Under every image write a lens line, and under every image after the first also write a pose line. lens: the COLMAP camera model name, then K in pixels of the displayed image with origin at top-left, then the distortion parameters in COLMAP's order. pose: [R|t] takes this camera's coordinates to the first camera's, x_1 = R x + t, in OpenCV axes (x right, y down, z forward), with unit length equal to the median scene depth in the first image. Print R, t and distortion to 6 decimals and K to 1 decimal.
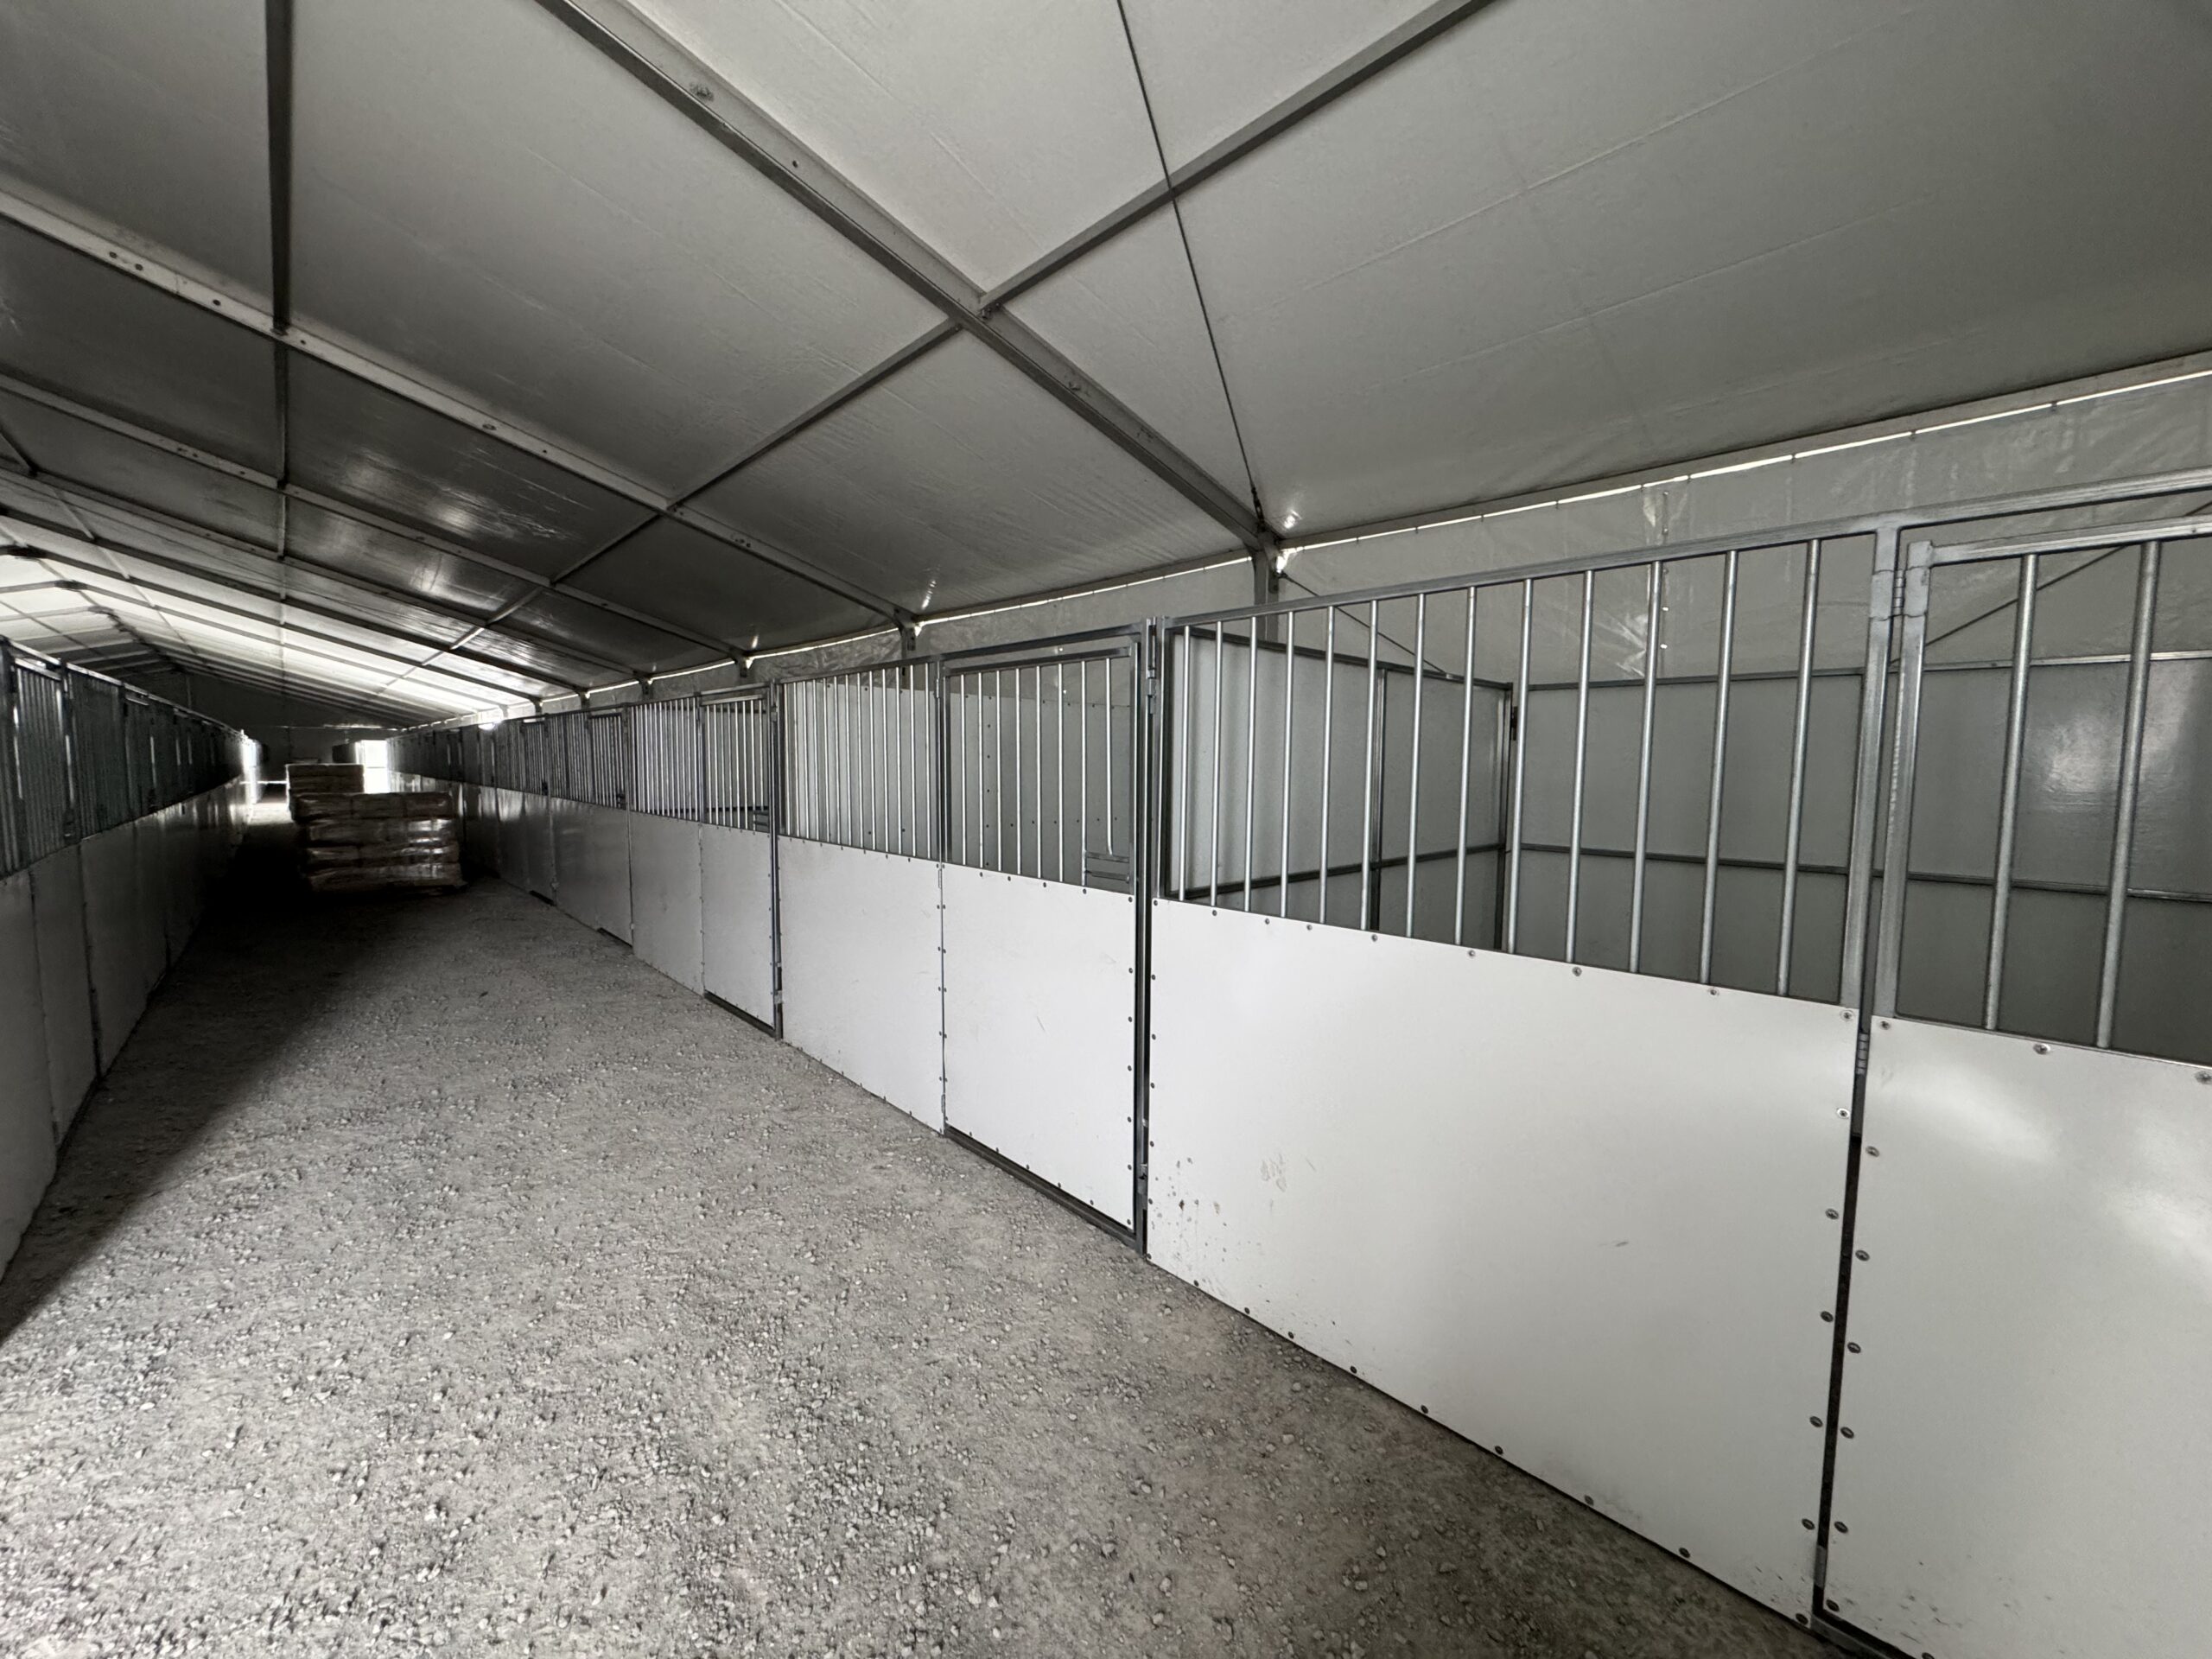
lens RADIAL K [[879.0, 0, 1098.7], [0, 879.0, 827.9], [0, 0, 1]] dist [-0.000927, -0.000013]
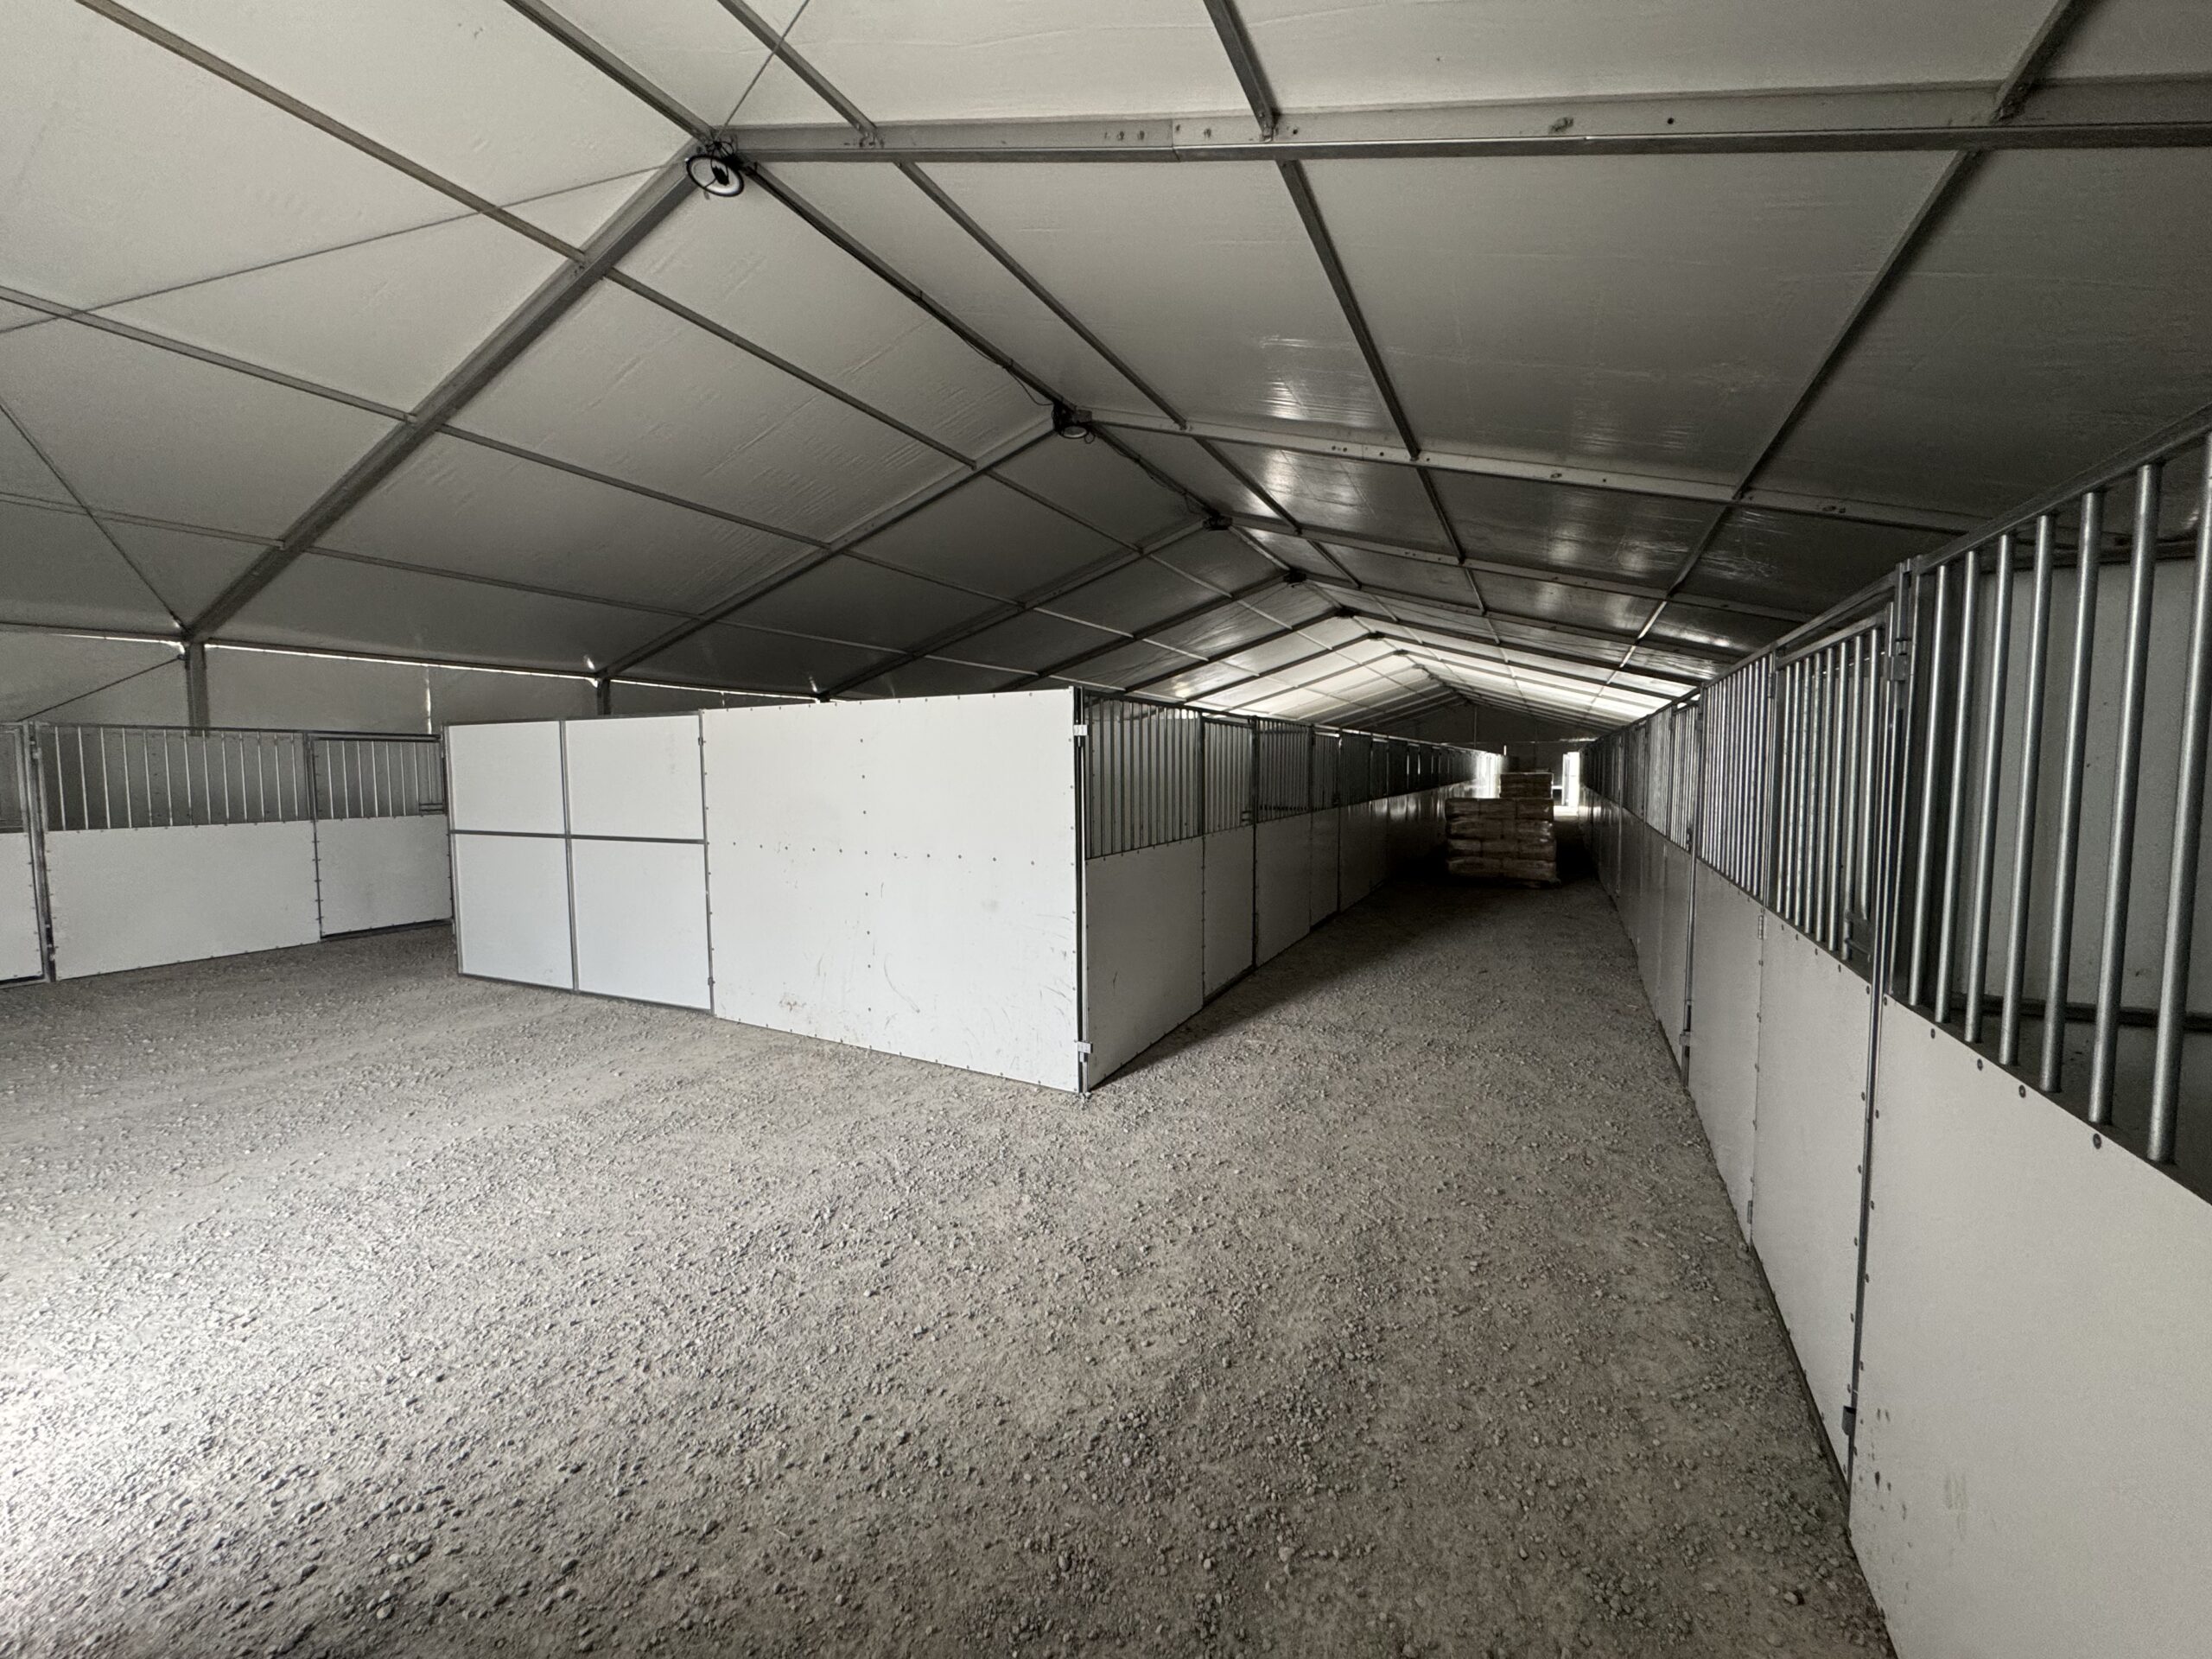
lens RADIAL K [[878.0, 0, 1104.1], [0, 878.0, 828.0], [0, 0, 1]] dist [-0.003527, 0.000457]
pose [[0.346721, 0.056670, -0.936255, 0.296482], [-0.064120, 0.997270, 0.036618, -0.018242], [0.935774, 0.047337, 0.349408, 0.146736]]
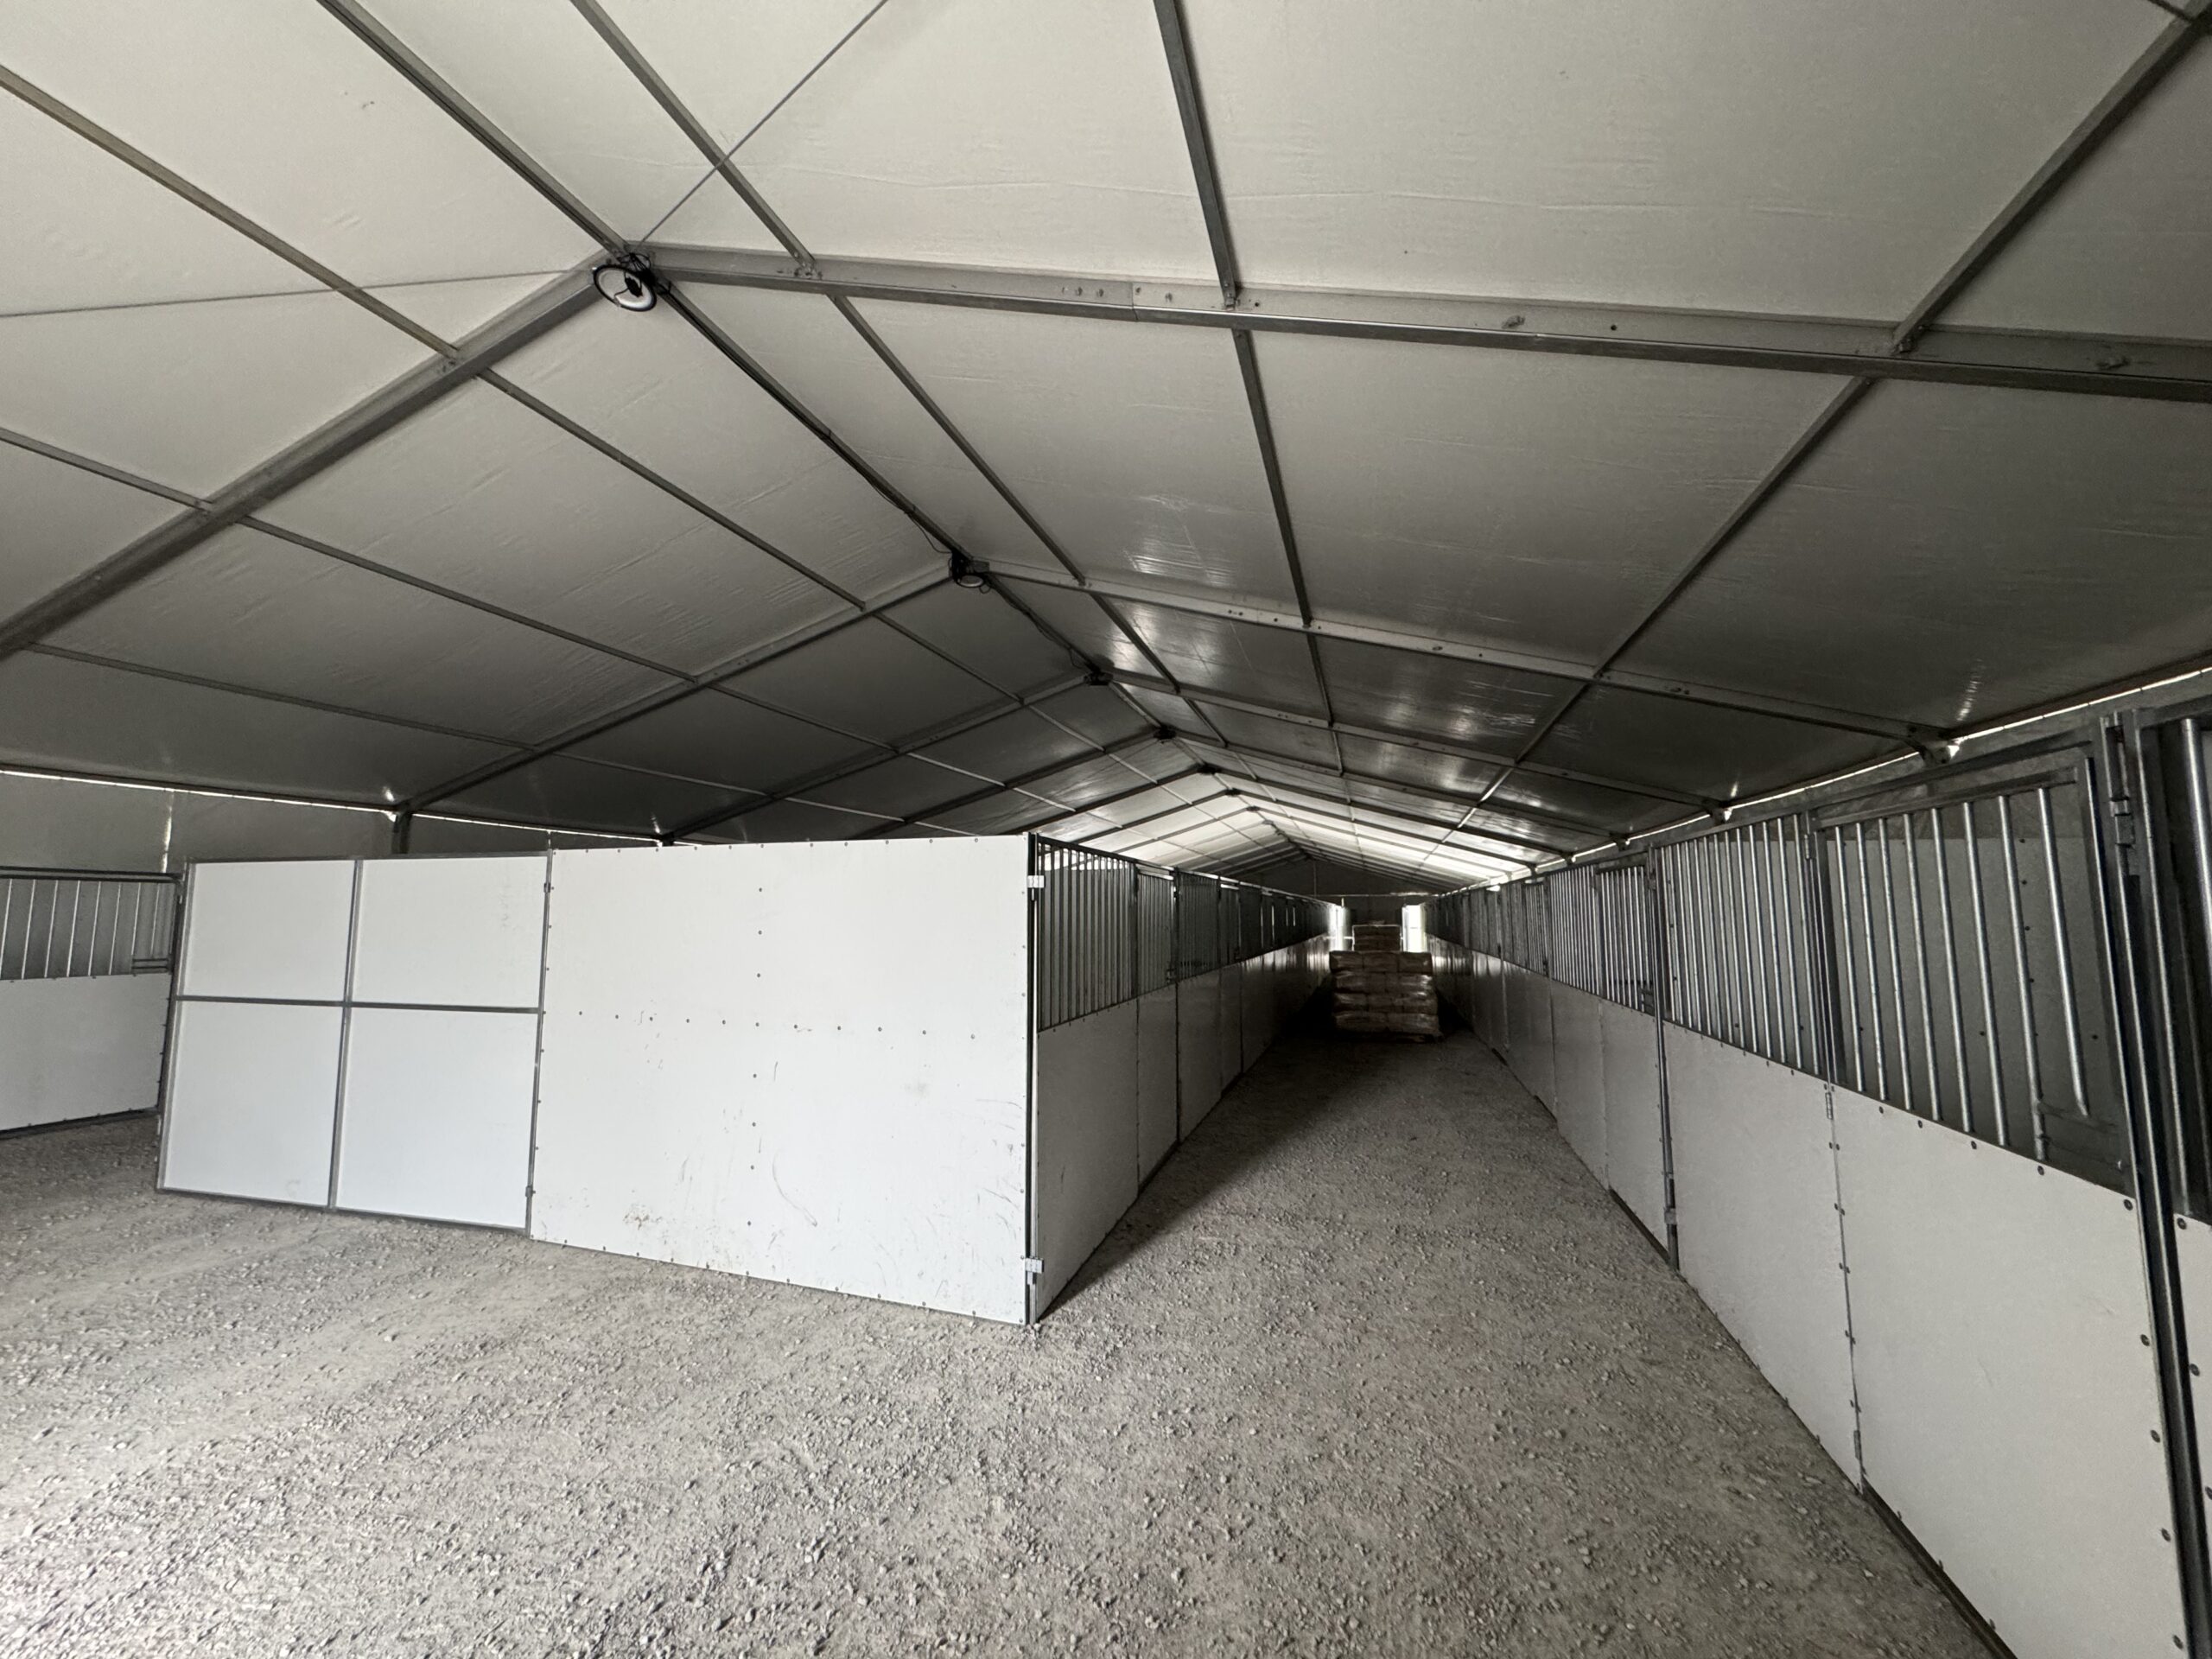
lens RADIAL K [[878.0, 0, 1104.1], [0, 878.0, 828.0], [0, 0, 1]] dist [-0.003527, 0.000457]
pose [[0.502279, -0.091846, -0.859814, 0.138864], [-0.064369, 0.987613, -0.143100, -0.022628], [0.862306, 0.127222, 0.490145, 0.086065]]
